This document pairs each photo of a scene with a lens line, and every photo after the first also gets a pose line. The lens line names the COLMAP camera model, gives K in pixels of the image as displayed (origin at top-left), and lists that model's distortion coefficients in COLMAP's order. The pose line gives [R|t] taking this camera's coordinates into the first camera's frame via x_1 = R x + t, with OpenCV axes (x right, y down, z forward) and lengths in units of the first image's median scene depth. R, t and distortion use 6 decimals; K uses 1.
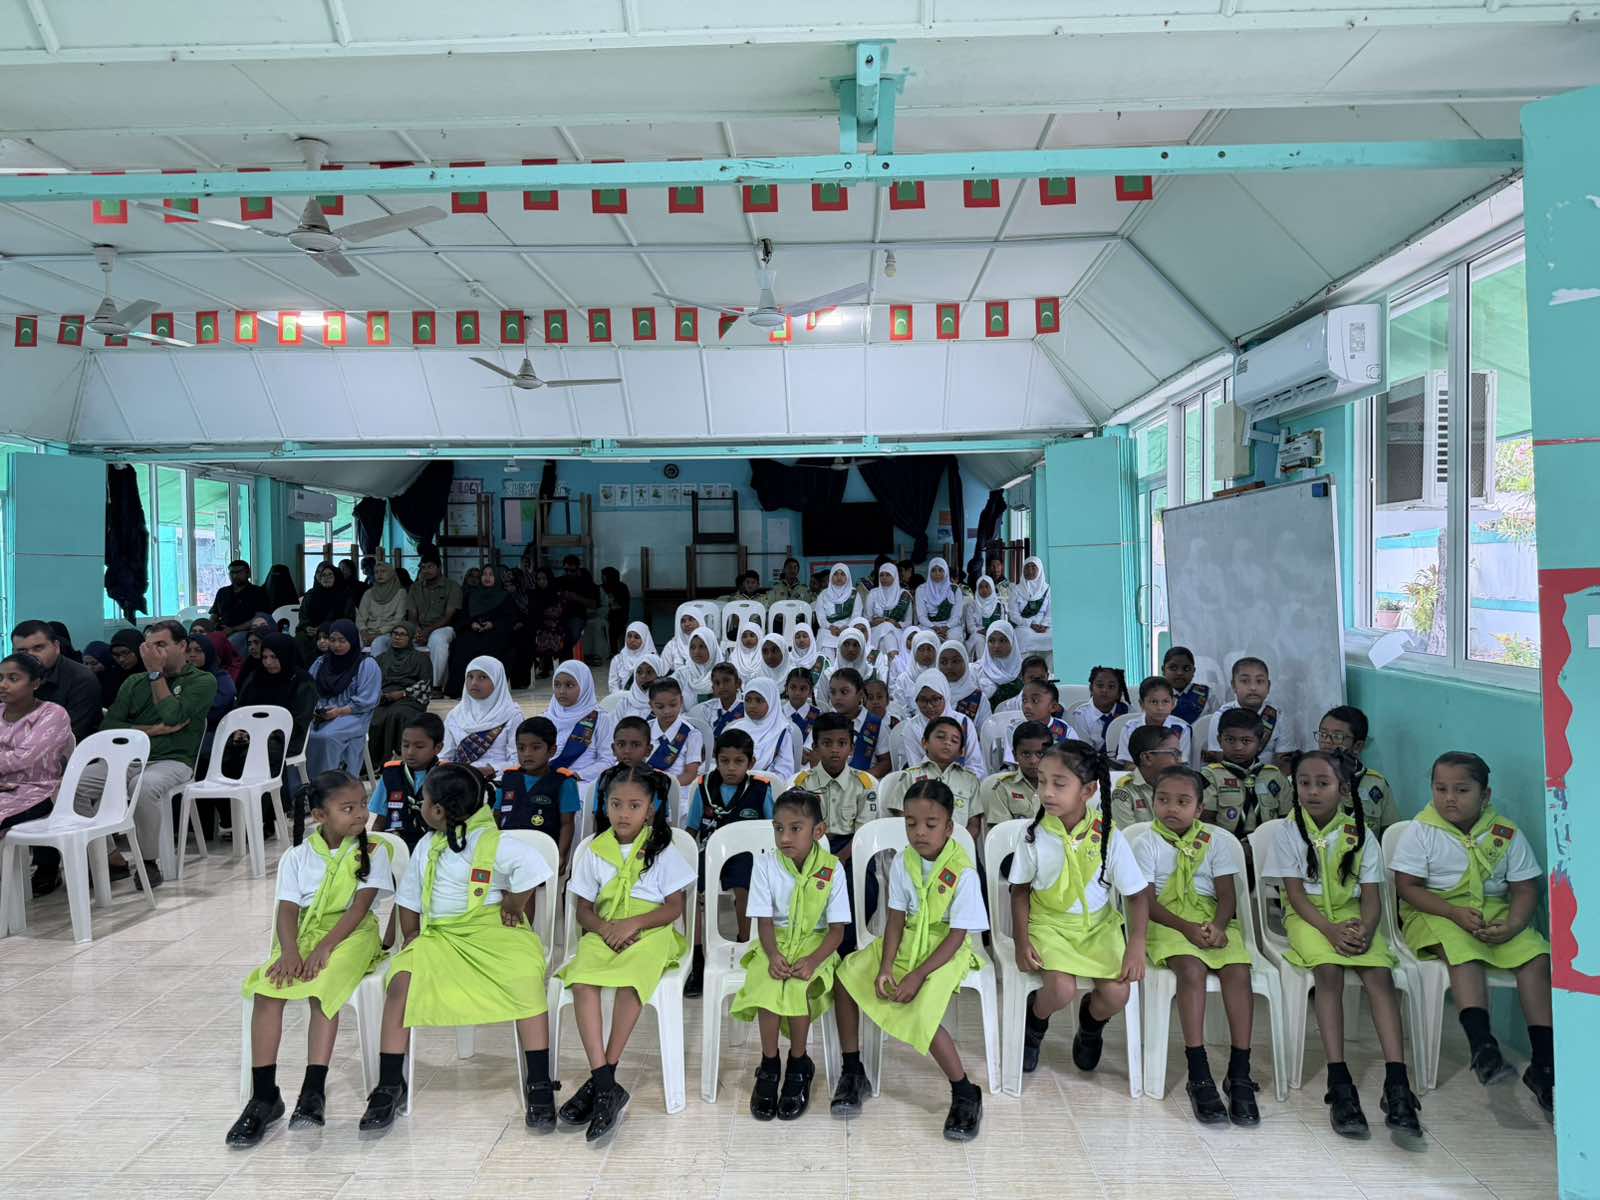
lens RADIAL K [[1144.4, 0, 800.7], [0, 1144.4, 624.6], [0, 0, 1]] dist [0.062216, -0.099389]
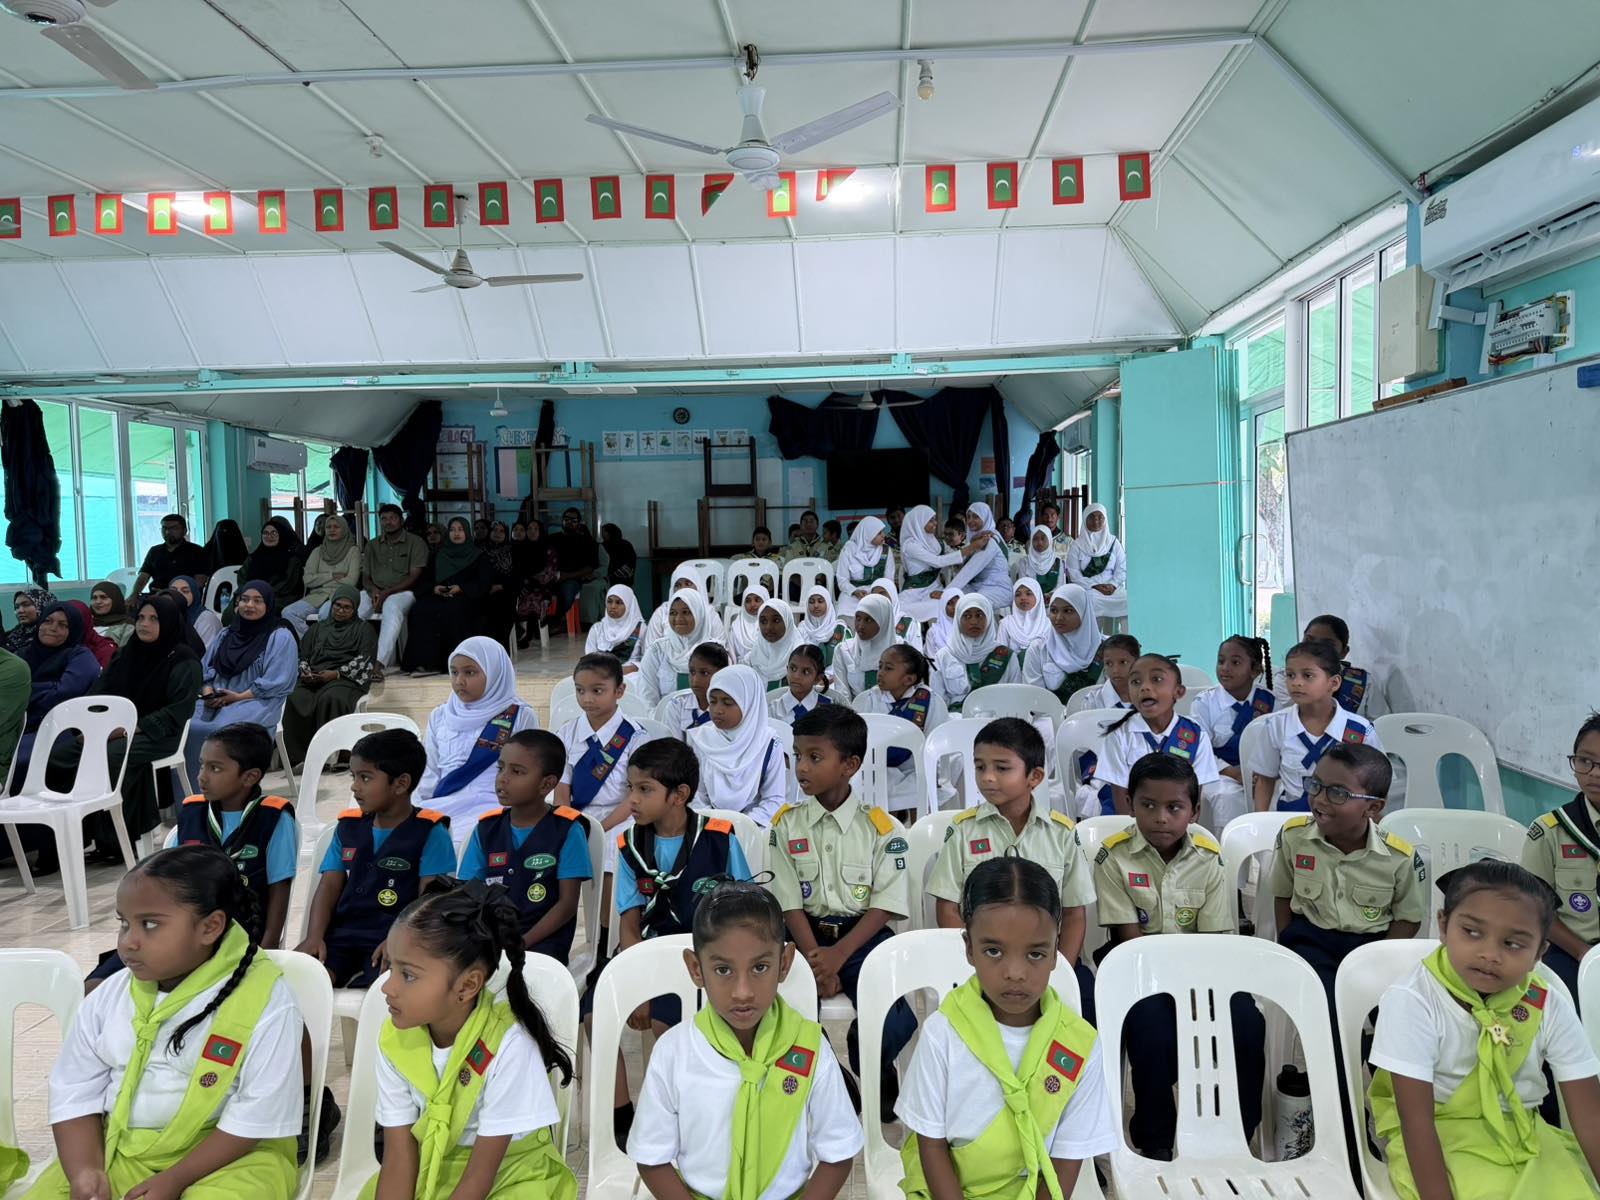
lens RADIAL K [[1144.4, 0, 800.7], [0, 1144.4, 624.6], [0, 0, 1]] dist [0.062216, -0.099389]
pose [[0.999498, -0.003187, -0.031515, 0.015199], [0.004255, 0.999417, 0.033889, -0.000775], [0.031389, -0.034006, 0.998929, 0.185604]]
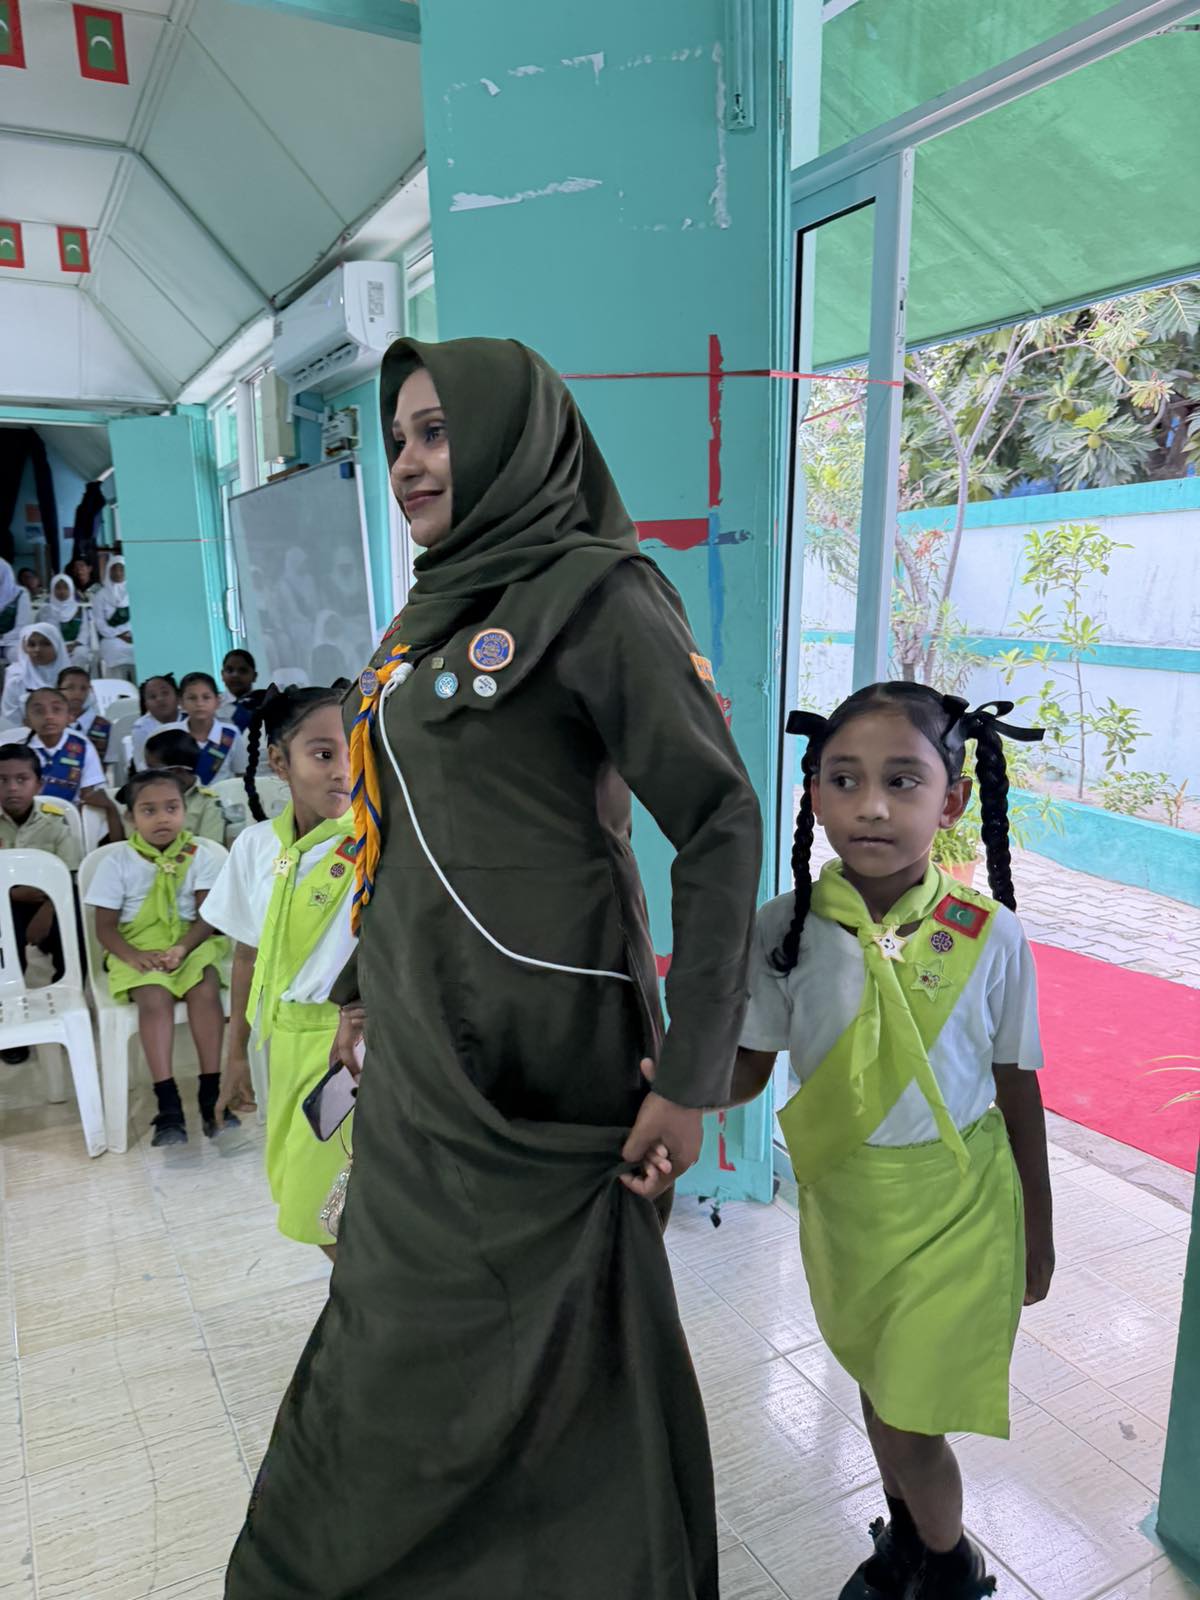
lens RADIAL K [[1144.4, 0, 596.1], [0, 1144.4, 821.3], [0, 0, 1]] dist [0.062216, -0.099389]
pose [[0.865529, -0.079578, 0.494496, 0.079178], [0.005612, 0.988776, 0.149298, 0.014030], [-0.500827, -0.126446, 0.856261, 0.039343]]
